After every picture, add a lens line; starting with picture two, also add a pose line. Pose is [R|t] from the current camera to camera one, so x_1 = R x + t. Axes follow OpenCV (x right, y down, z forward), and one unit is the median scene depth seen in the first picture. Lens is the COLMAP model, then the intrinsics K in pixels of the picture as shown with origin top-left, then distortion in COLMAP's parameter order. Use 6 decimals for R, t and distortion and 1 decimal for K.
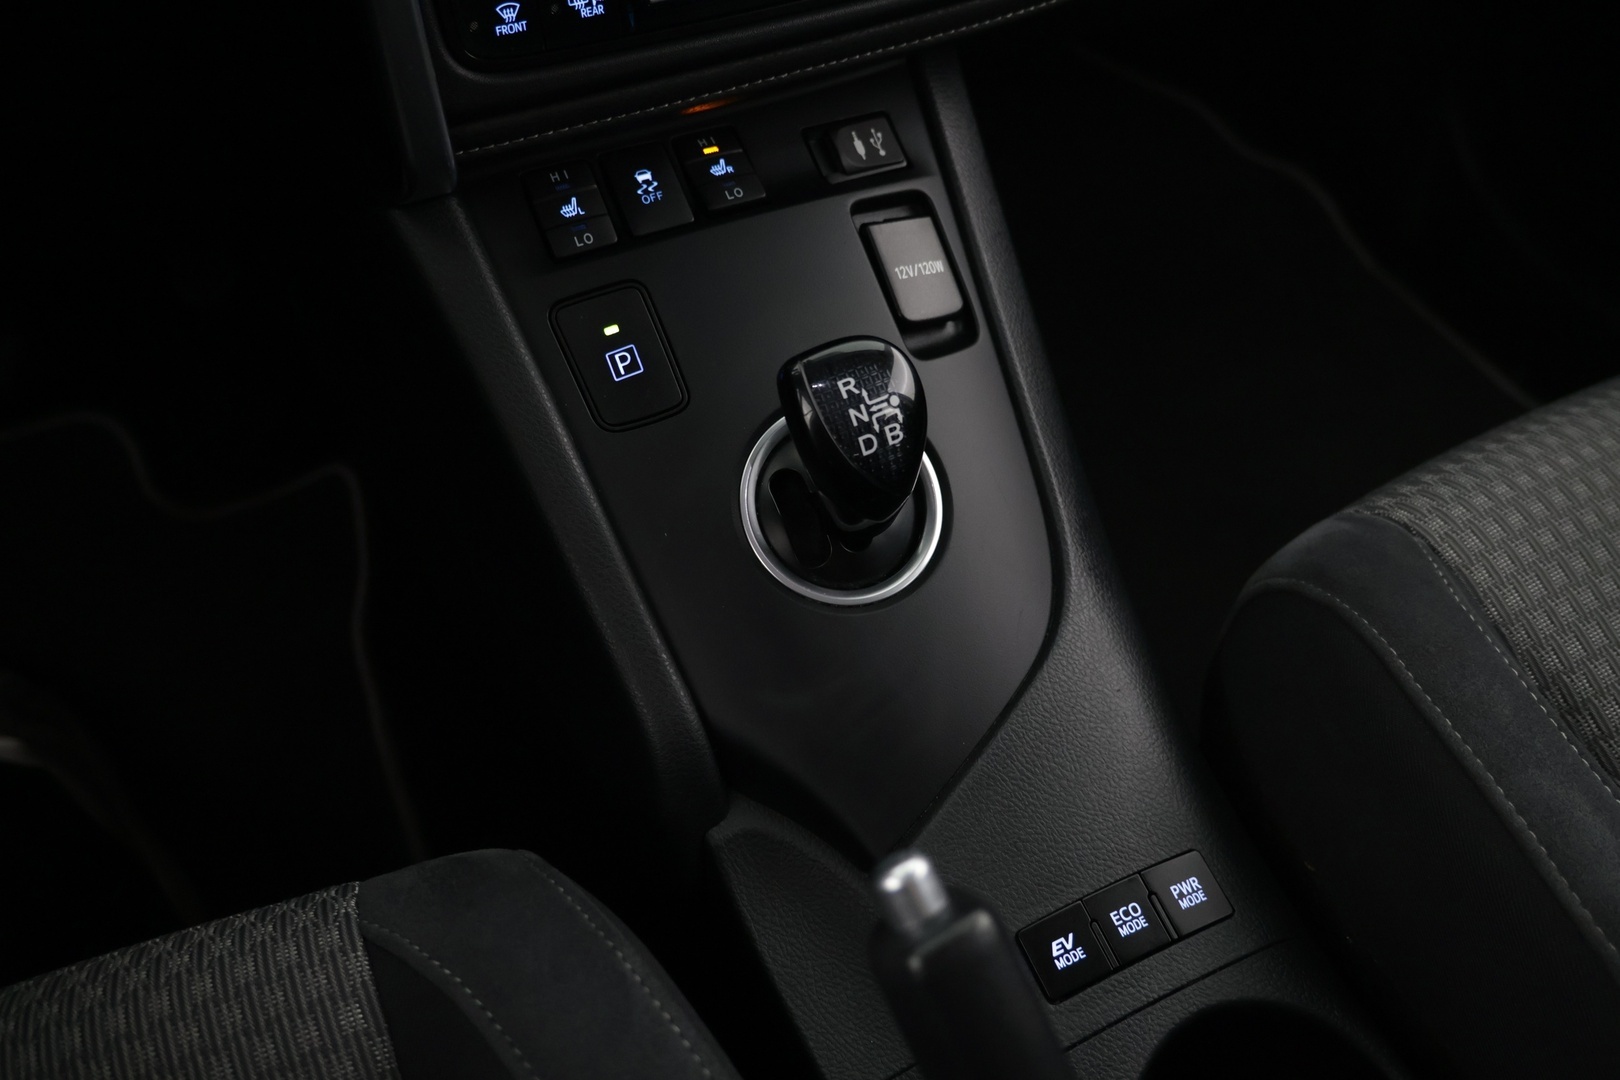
lens RADIAL K [[1361.5, 0, 803.3], [0, 1361.5, 540.8], [0, 0, 1]] dist [-0.031143, 0.017203]
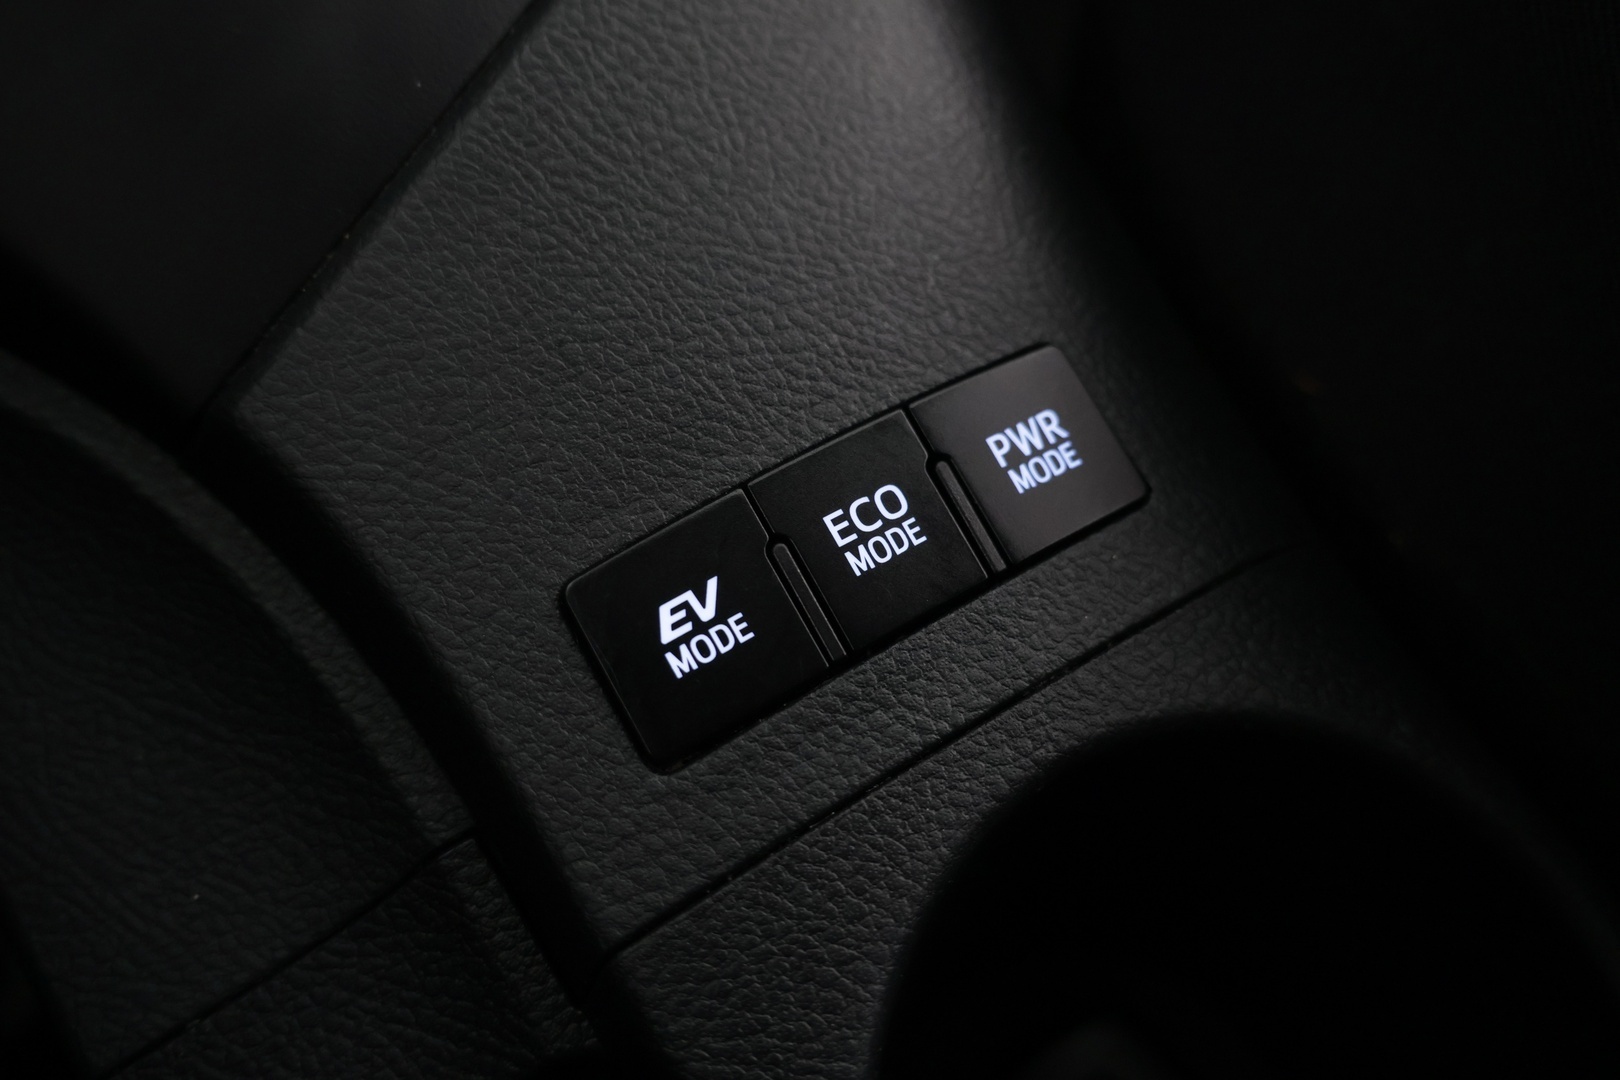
lens RADIAL K [[1361.5, 0, 809.2], [0, 1361.5, 541.9], [0, 0, 1]] dist [-0.031143, 0.017203]
pose [[0.992804, -0.070734, 0.096625, 0.186083], [0.042699, 0.962969, 0.266211, 0.183205], [-0.111878, -0.260169, 0.959060, 0.645902]]
